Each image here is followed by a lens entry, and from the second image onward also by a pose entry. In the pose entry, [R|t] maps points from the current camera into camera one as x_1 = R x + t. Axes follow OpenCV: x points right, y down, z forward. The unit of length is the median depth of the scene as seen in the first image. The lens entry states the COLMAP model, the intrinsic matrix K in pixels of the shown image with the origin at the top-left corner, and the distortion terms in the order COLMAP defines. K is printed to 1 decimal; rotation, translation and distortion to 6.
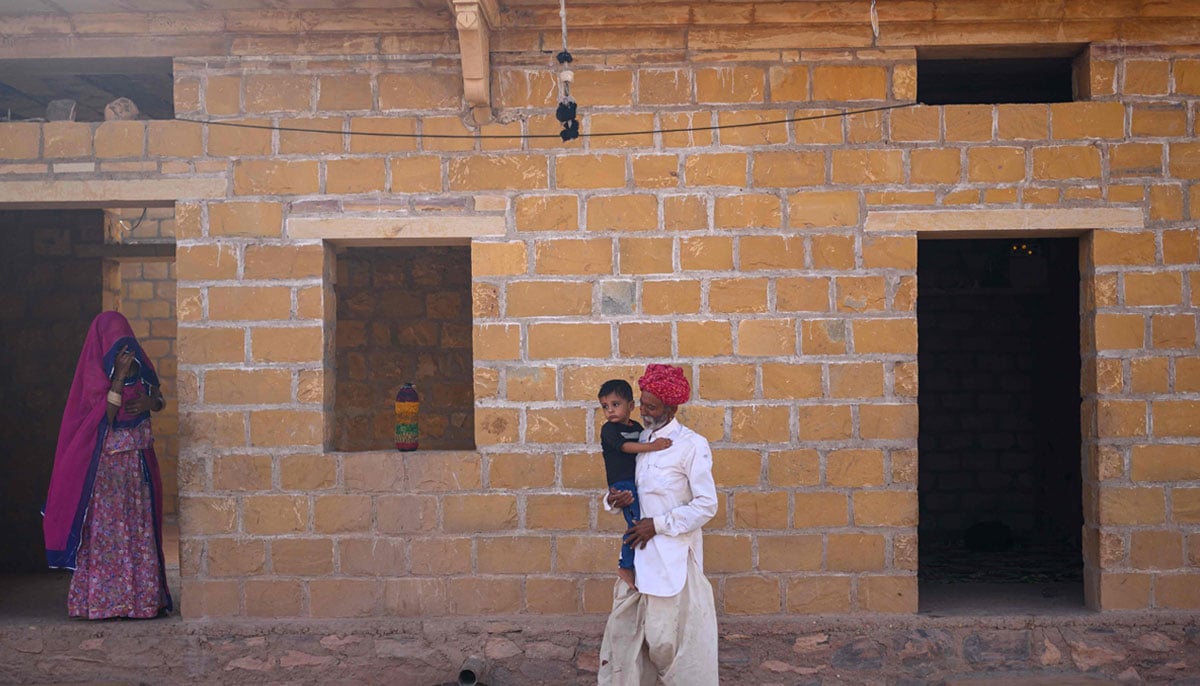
lens RADIAL K [[2220.2, 0, 600.0], [0, 2220.2, 343.0], [0, 0, 1]] dist [0.001465, 0.071050]
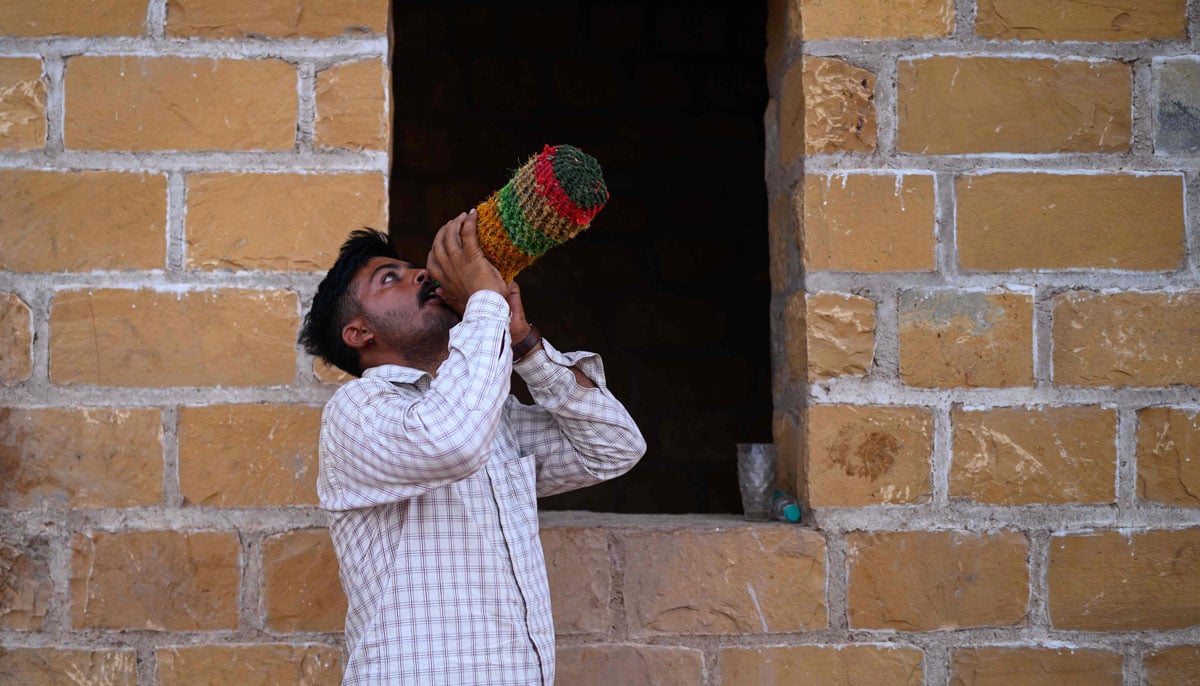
lens RADIAL K [[2220.2, 0, 600.0], [0, 2220.2, 343.0], [0, 0, 1]] dist [0.001465, 0.071050]
pose [[0.998832, 0.011913, 0.046824, -0.107166], [-0.011671, 0.999917, -0.005441, 0.021632], [-0.046885, 0.004889, 0.998888, 0.642244]]
